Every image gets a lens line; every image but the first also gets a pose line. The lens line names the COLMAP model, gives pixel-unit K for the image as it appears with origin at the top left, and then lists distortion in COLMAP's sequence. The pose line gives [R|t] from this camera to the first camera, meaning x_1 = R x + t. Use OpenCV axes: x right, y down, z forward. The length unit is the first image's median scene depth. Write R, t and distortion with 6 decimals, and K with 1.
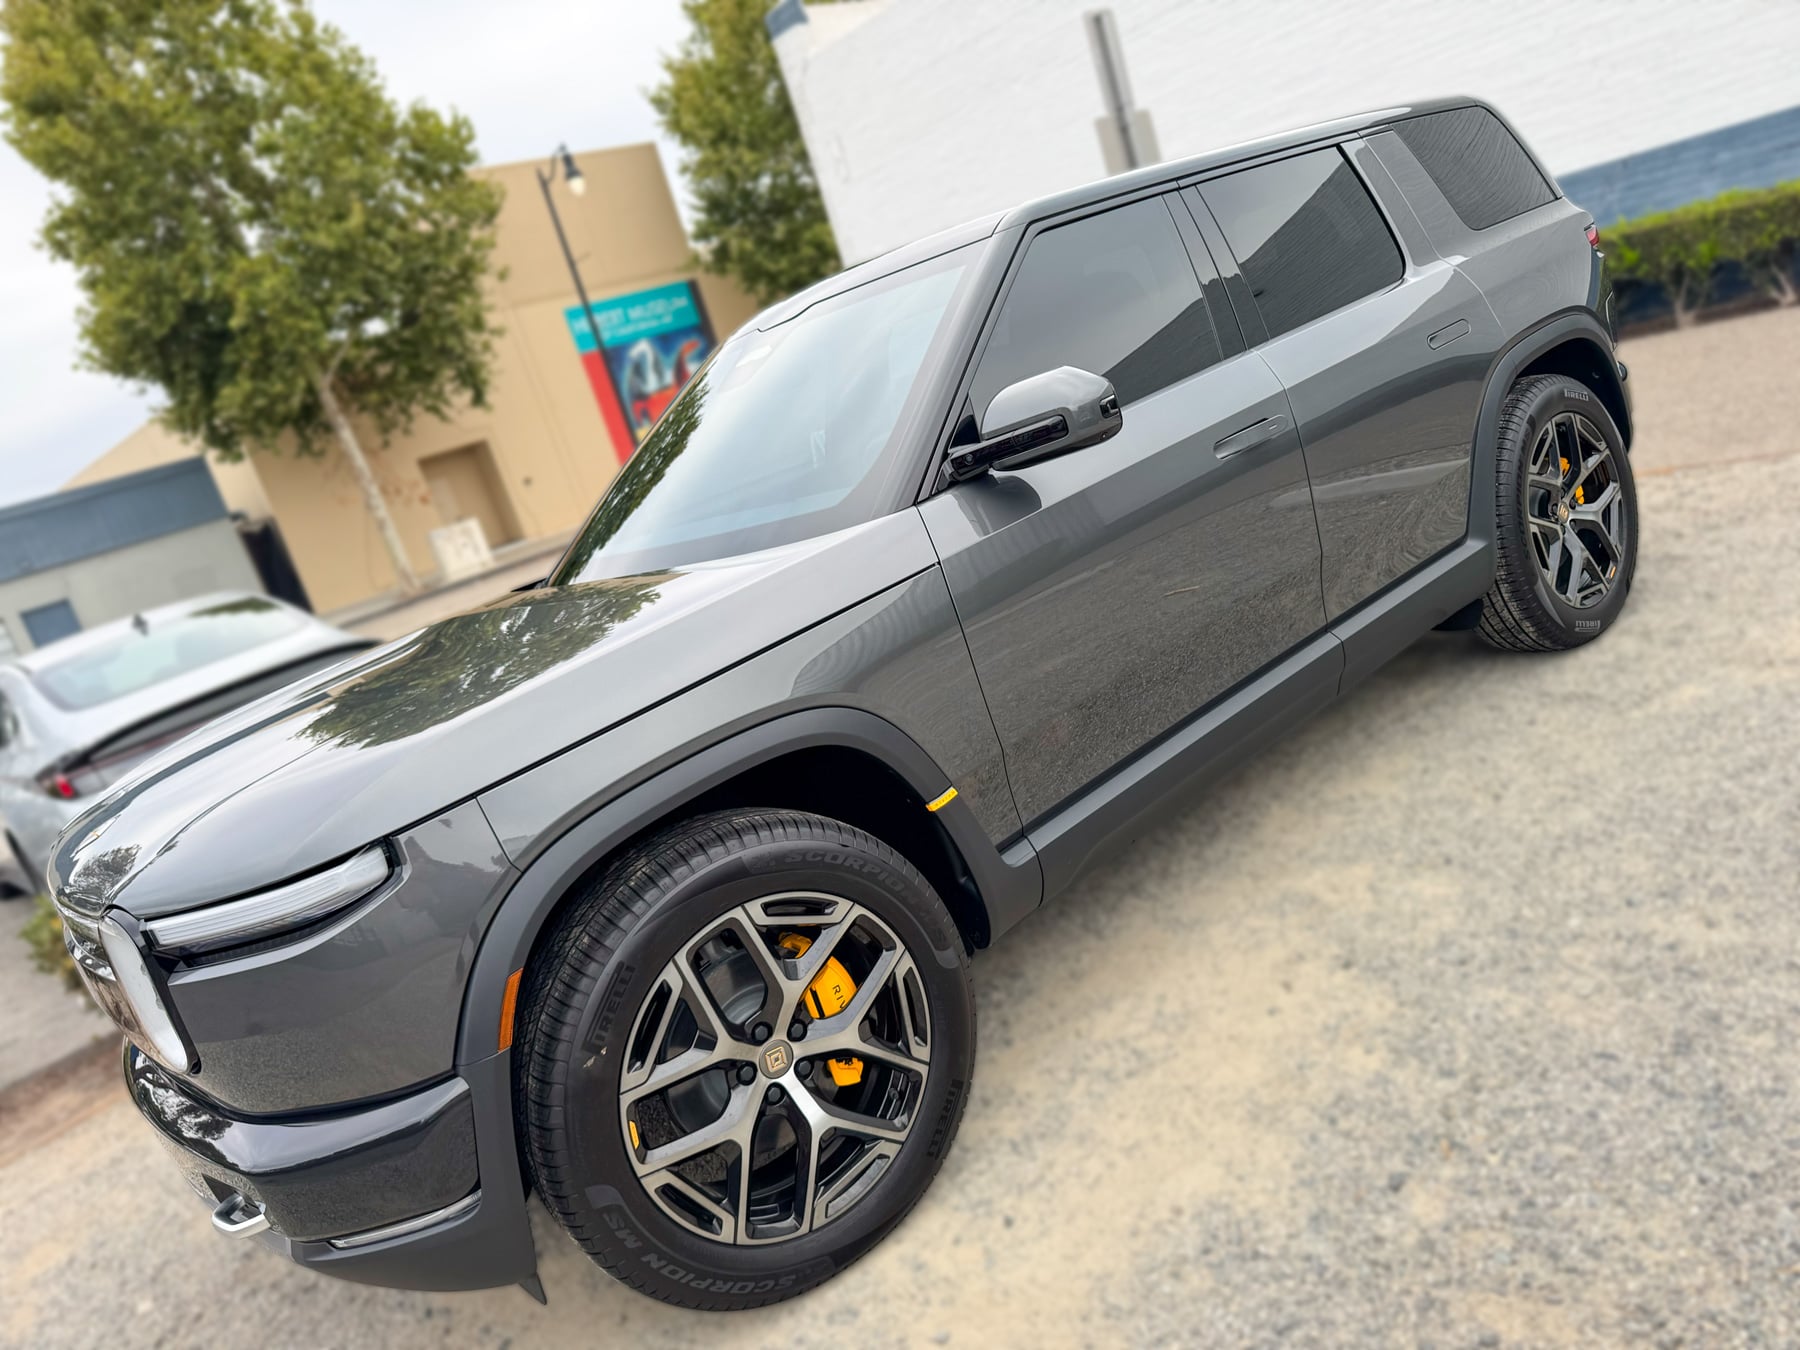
lens RADIAL K [[1356.2, 0, 895.5], [0, 1356.2, 686.3], [0, 0, 1]] dist [0.014452, -0.030435]
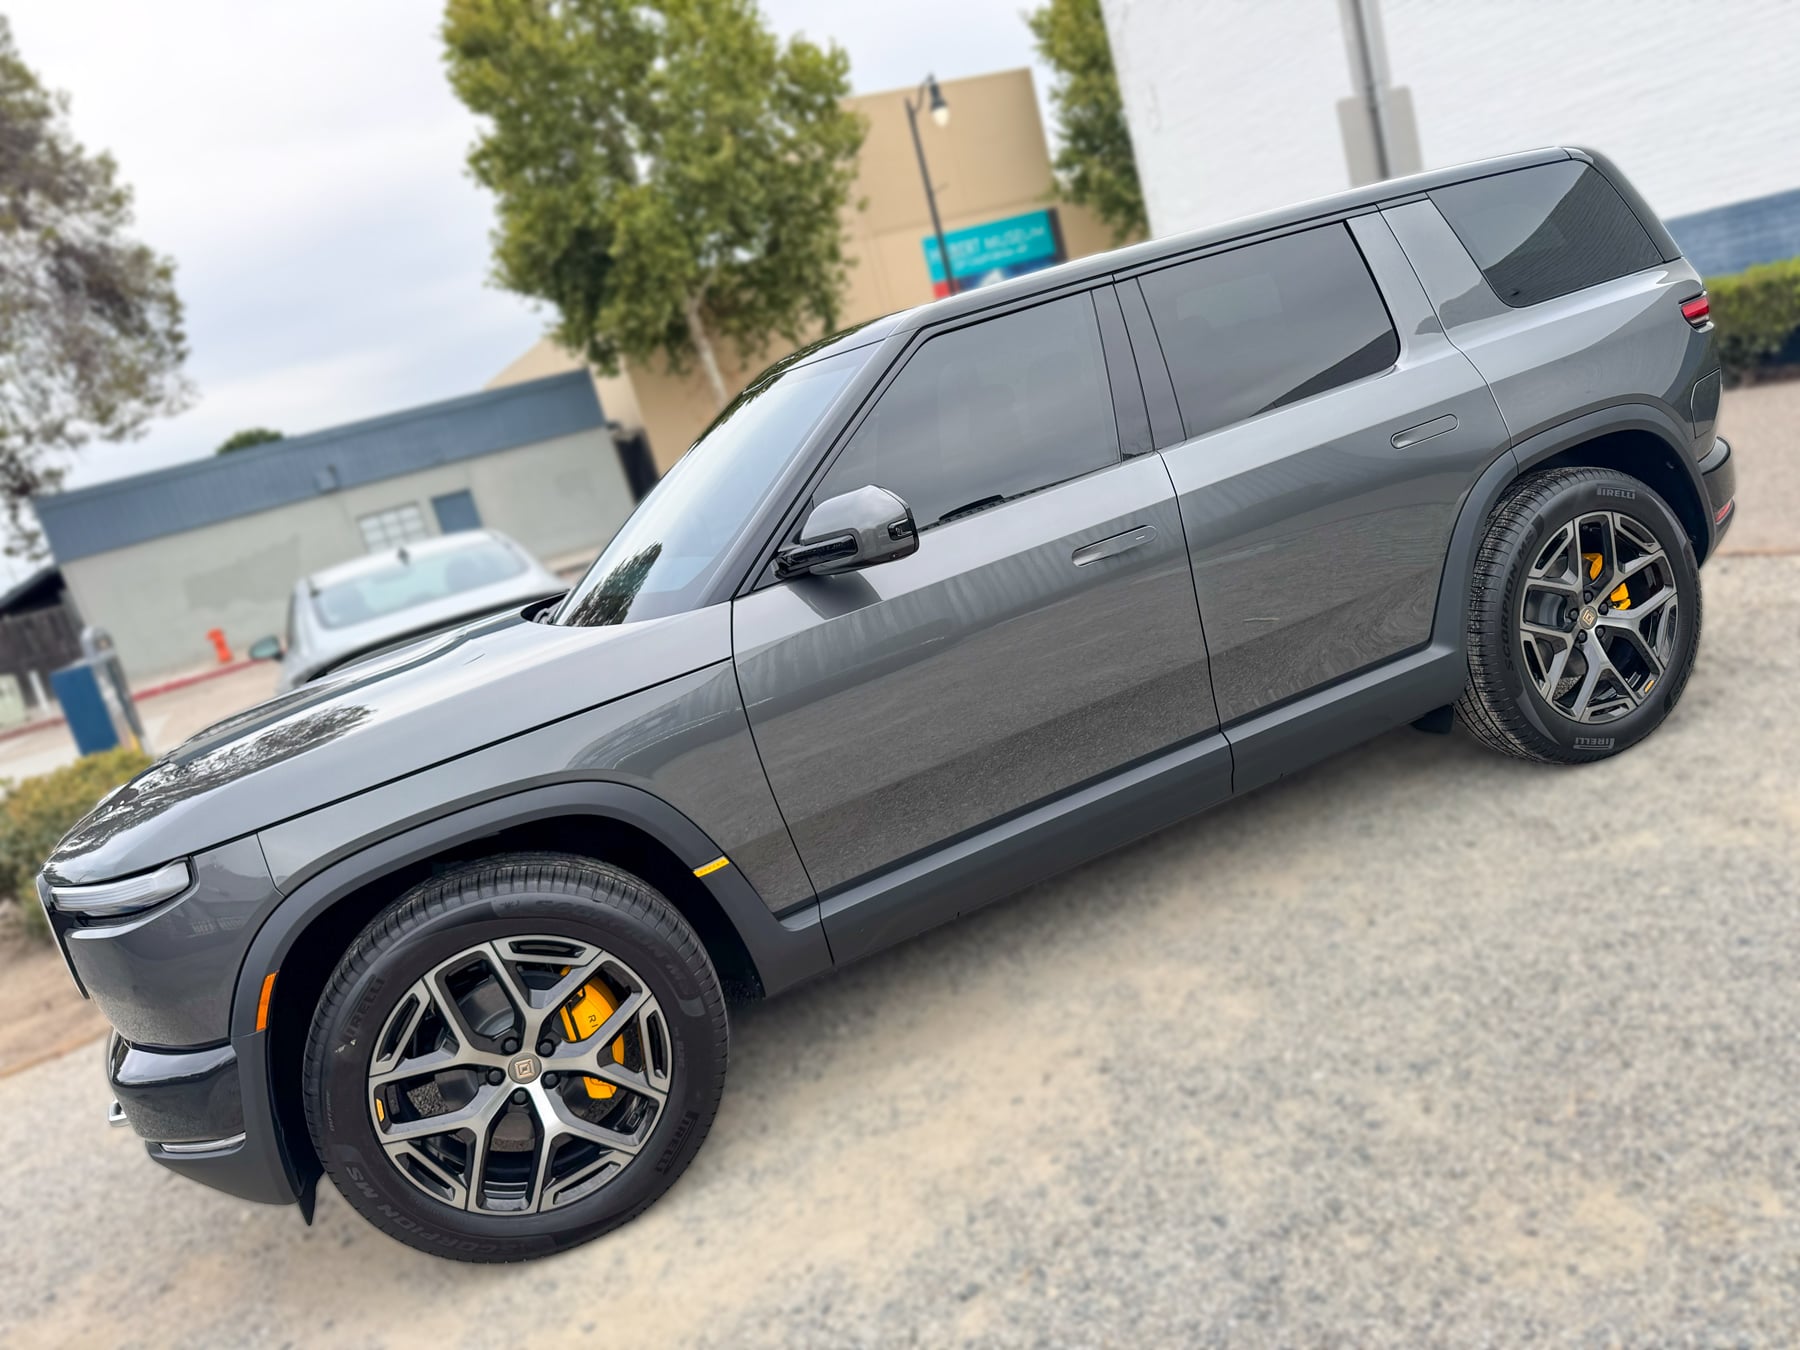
lens RADIAL K [[1356.2, 0, 867.8], [0, 1356.2, 688.1], [0, 0, 1]] dist [0.014452, -0.030435]
pose [[0.953893, 0.113598, -0.277818, 0.276867], [-0.096508, 0.992541, 0.074484, -0.098517], [0.284207, -0.044238, 0.957742, -0.026271]]
